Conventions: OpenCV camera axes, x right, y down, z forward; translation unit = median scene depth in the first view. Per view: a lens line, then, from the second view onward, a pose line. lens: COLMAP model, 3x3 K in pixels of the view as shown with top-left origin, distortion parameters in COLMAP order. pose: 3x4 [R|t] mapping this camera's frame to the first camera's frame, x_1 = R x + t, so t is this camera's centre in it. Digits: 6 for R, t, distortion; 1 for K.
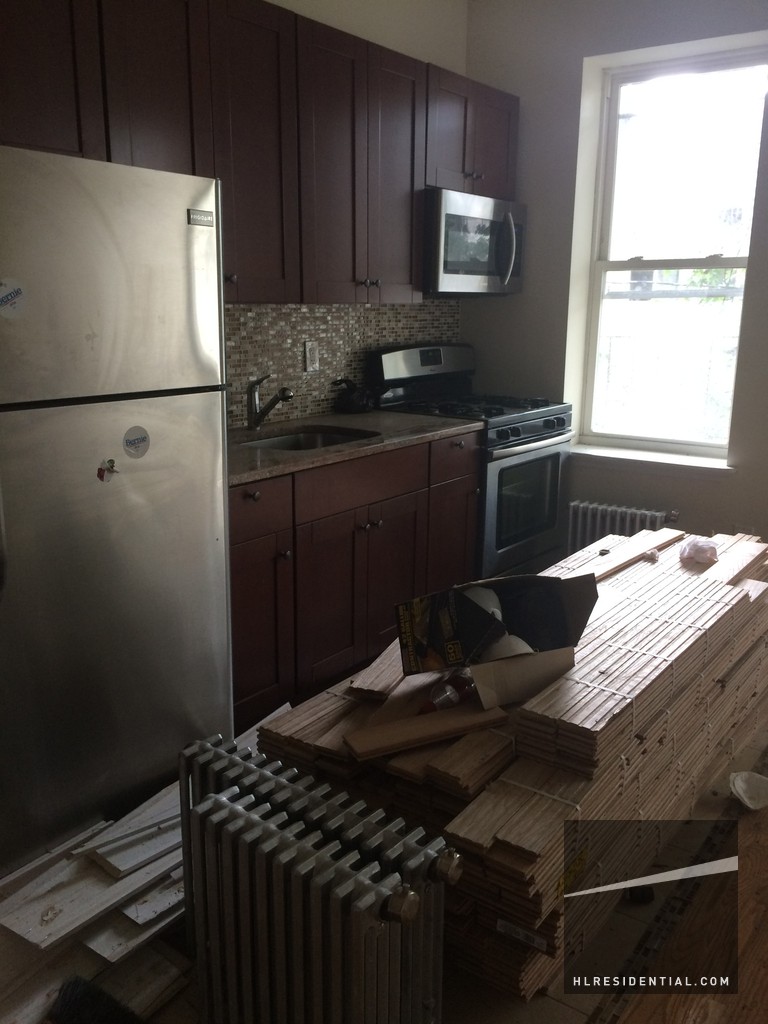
lens RADIAL K [[875.0, 0, 381.0], [0, 875.0, 512.0], [0, 0, 1]] dist [0.015936, -0.028449]
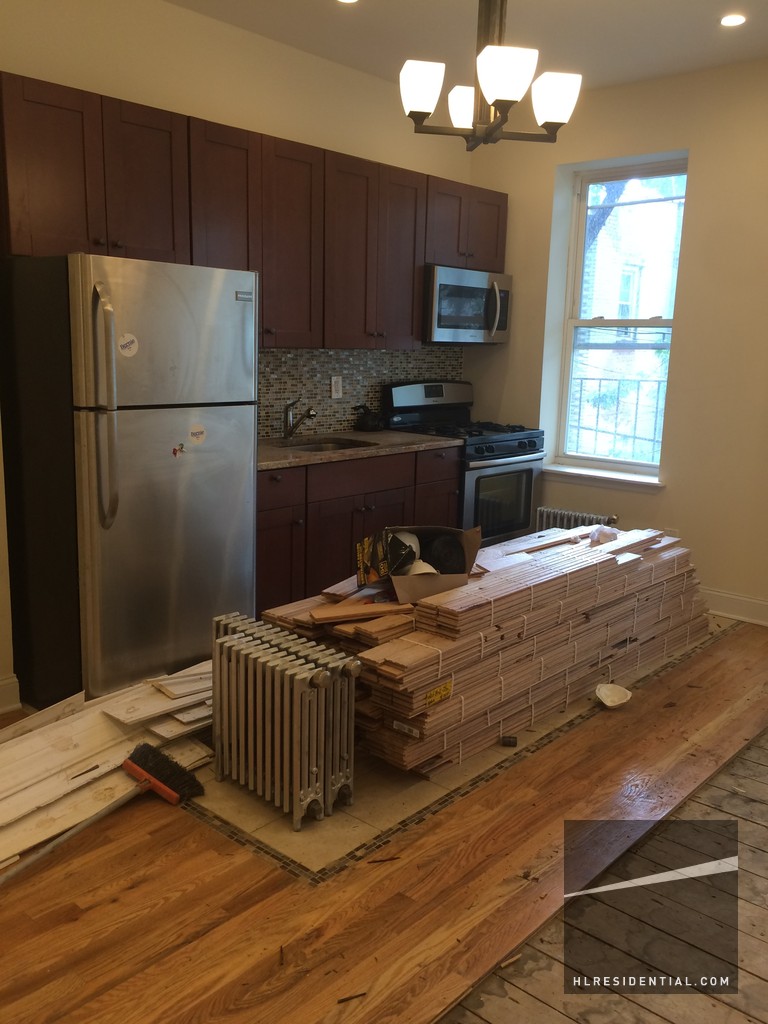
lens RADIAL K [[875.0, 0, 385.5], [0, 875.0, 513.0], [0, 0, 1]] dist [0.015936, -0.028449]
pose [[0.996019, 0.036558, -0.081305, 0.120144], [-0.039953, 0.998380, -0.040520, 0.069574], [0.079692, 0.043607, 0.995865, -0.339970]]
